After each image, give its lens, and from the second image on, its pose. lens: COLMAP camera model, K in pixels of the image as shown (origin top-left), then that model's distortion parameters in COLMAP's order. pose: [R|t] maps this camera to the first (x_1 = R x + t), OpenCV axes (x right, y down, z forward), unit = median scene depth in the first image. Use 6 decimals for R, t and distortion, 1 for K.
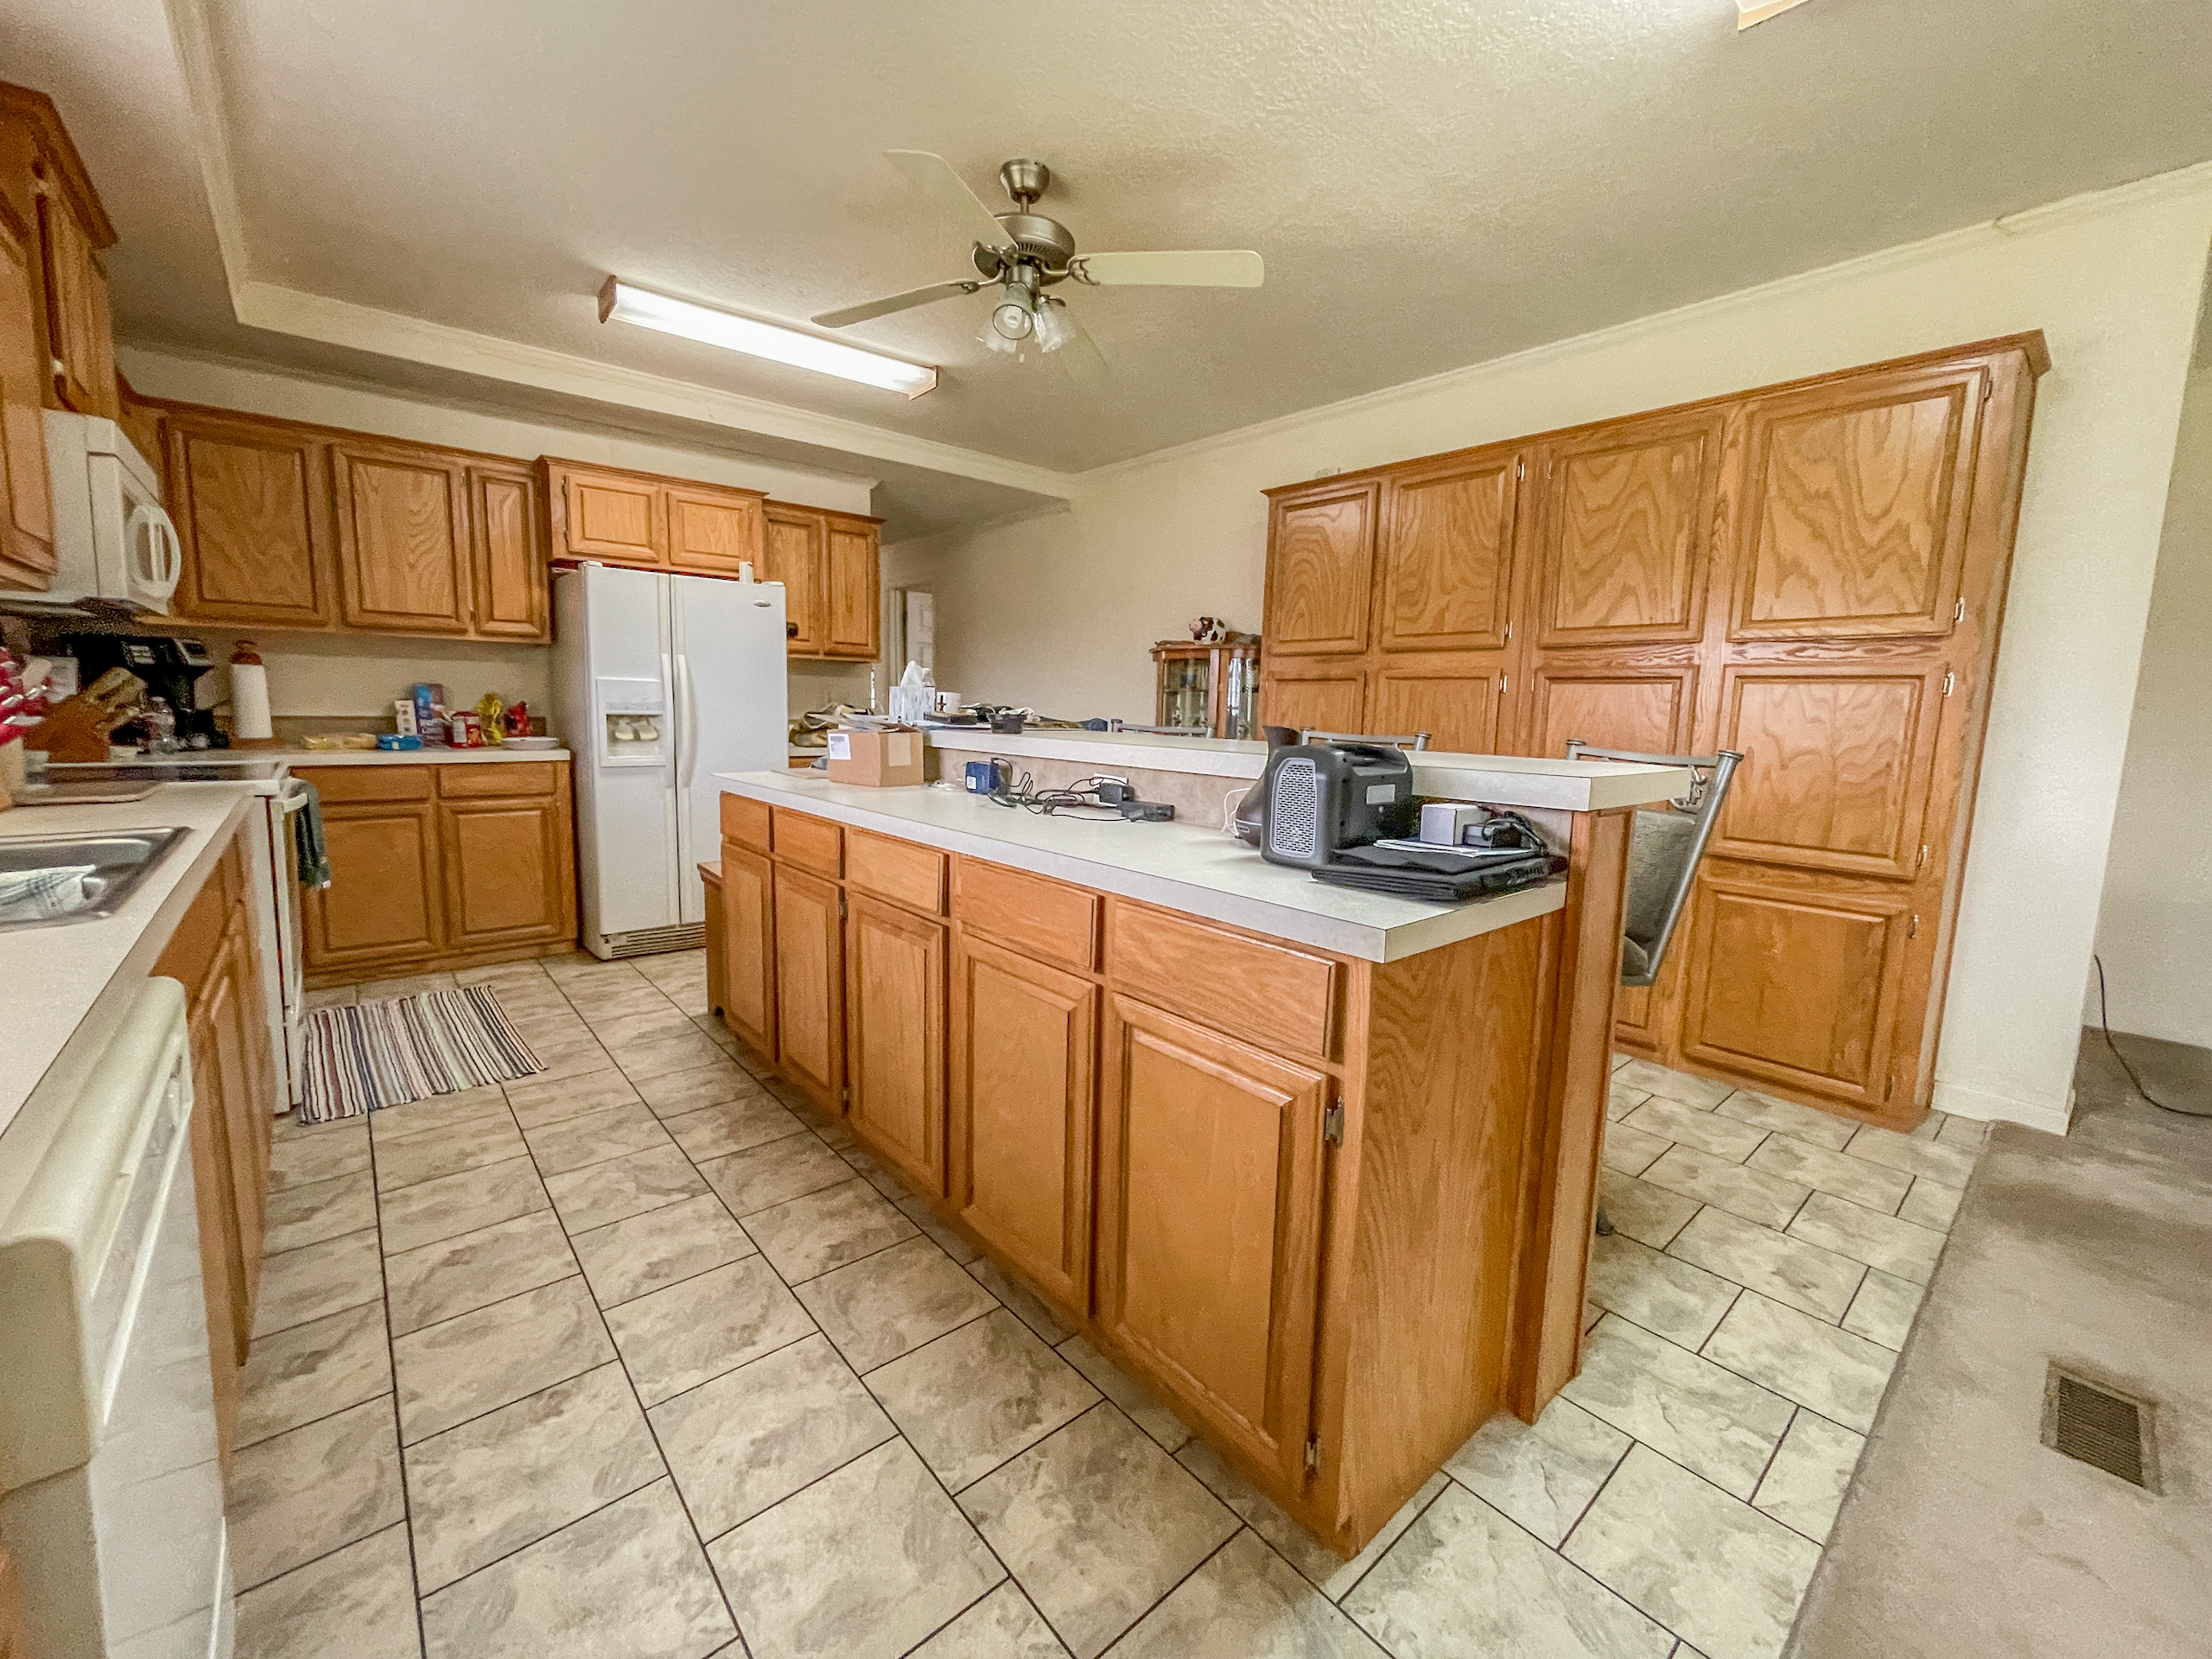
lens RADIAL K [[898.3, 0, 1101.4], [0, 898.3, 818.7], [0, 0, 1]] dist [-0.006207, 0.000366]
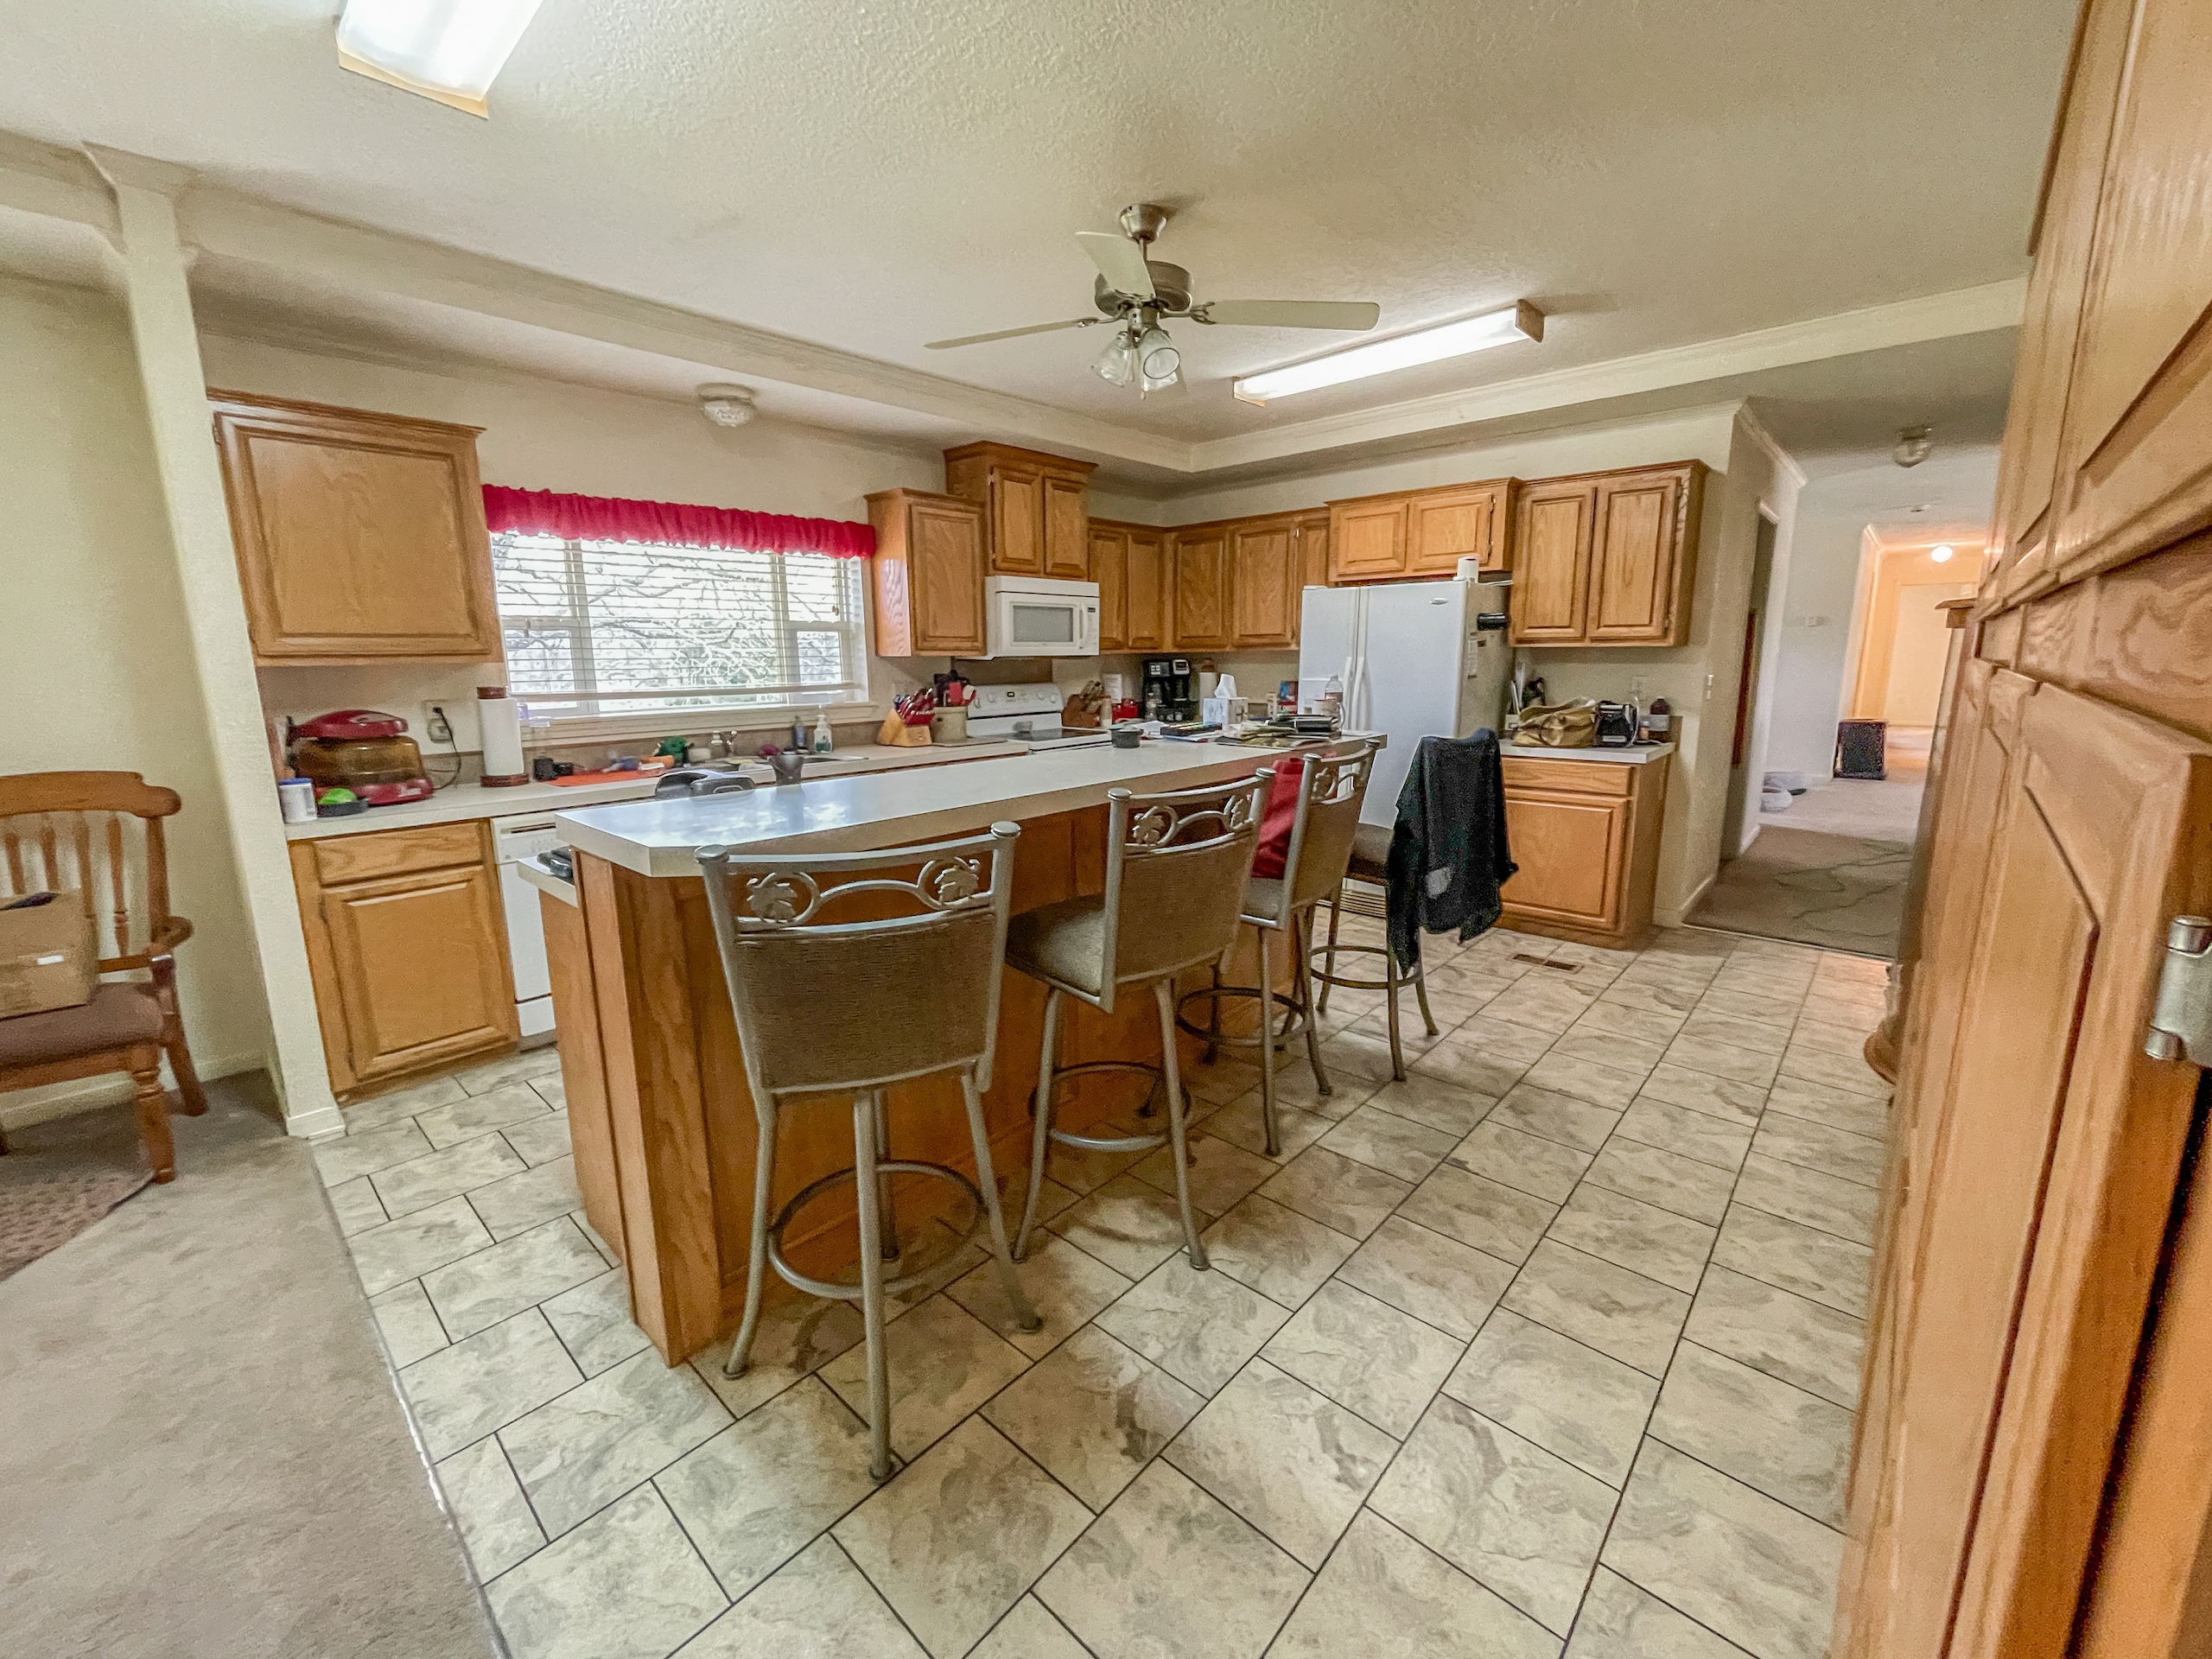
lens RADIAL K [[898.3, 0, 1099.2], [0, 898.3, 825.7], [0, 0, 1]] dist [-0.006207, 0.000366]
pose [[0.109892, 0.163000, -0.980487, 1.532737], [-0.112016, 0.982208, 0.150731, -0.253022], [0.987611, 0.093266, 0.126196, 1.297524]]
